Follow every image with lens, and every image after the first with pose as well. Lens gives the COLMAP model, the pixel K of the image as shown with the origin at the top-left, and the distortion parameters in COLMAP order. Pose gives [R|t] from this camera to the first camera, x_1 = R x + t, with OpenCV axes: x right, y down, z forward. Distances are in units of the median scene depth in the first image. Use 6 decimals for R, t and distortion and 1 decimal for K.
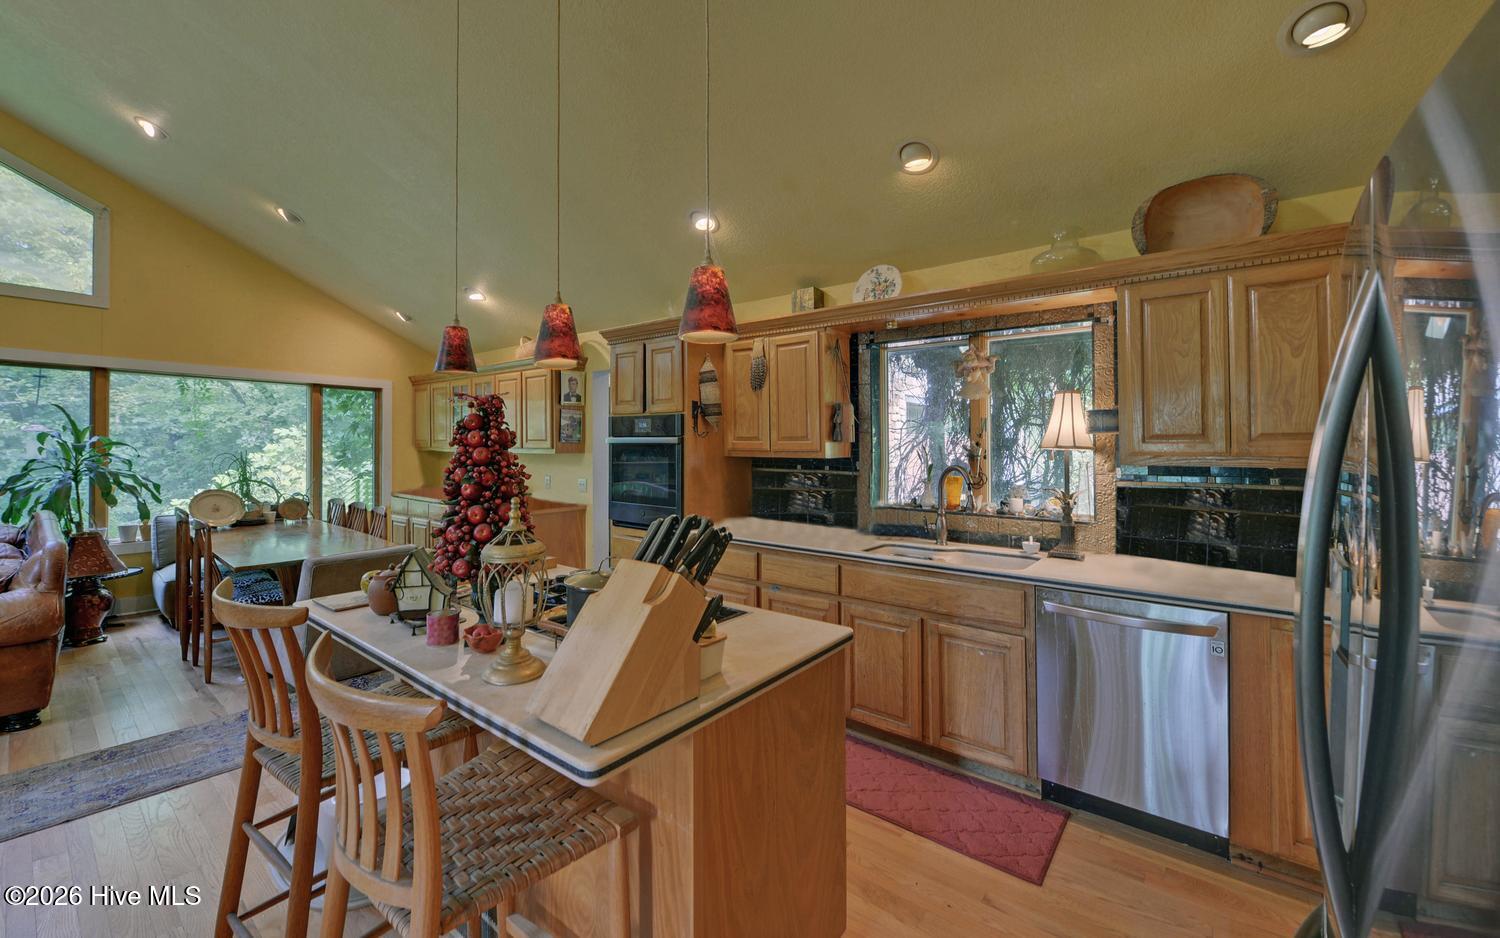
lens RADIAL K [[580.5, 0, 742.7], [0, 580.5, 436.4], [0, 0, 1]] dist [0.000359, -0.000354]
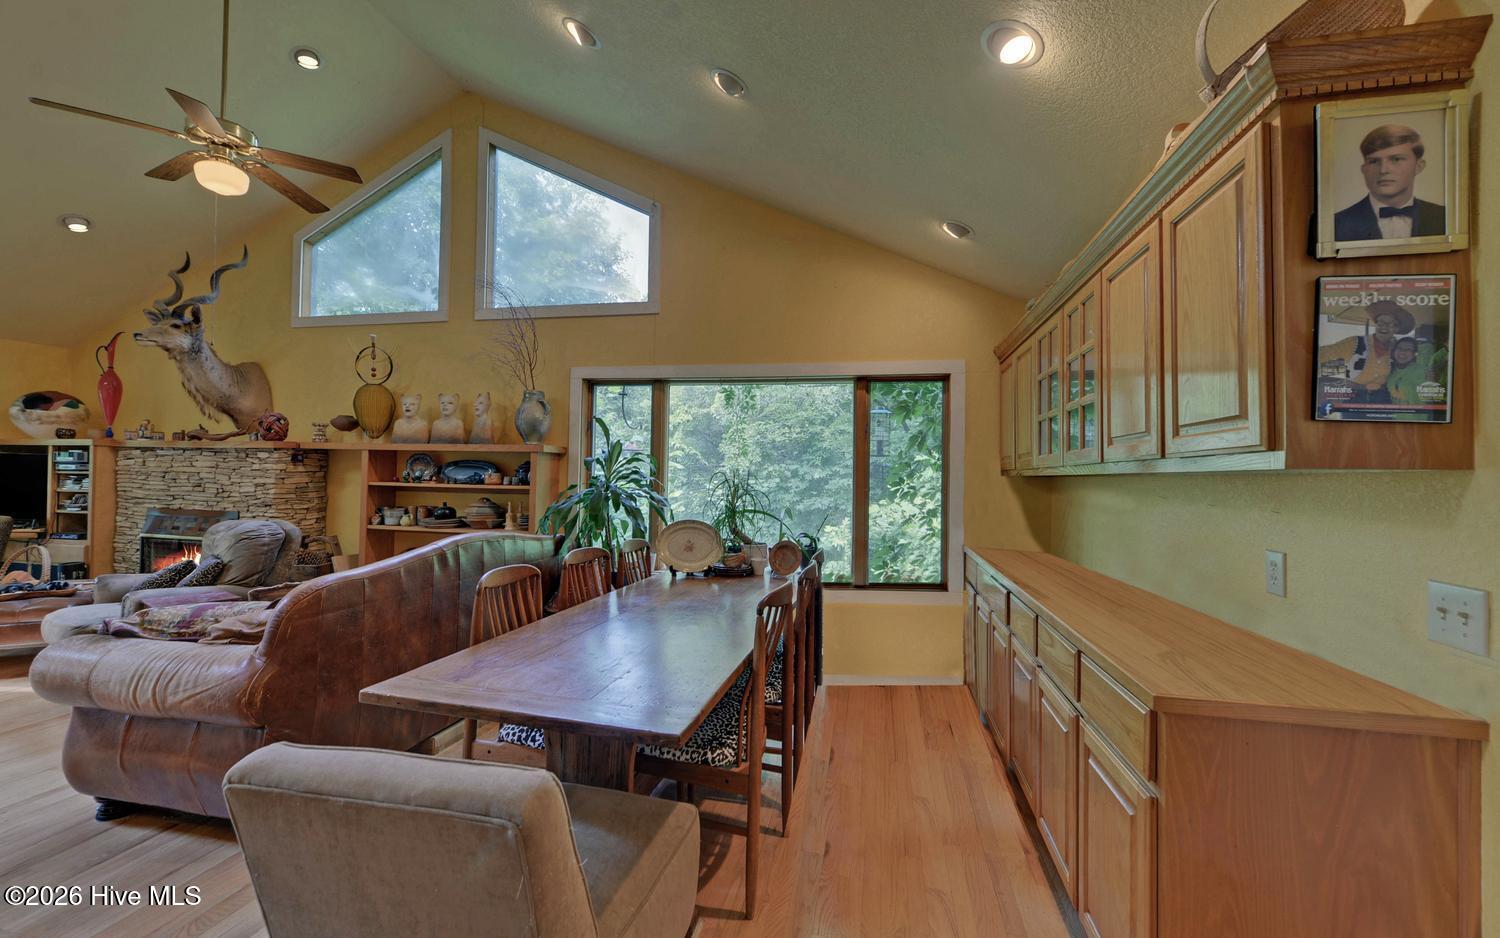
lens RADIAL K [[578.9, 0, 750.0], [0, 578.9, 469.0], [0, 0, 1]] dist [-0.000197, -0.000142]
pose [[0.429813, -0.008683, -0.902876, -0.201176], [0.002299, 0.999961, -0.008522, 0.030309], [0.902915, 0.001587, 0.429816, 0.691064]]
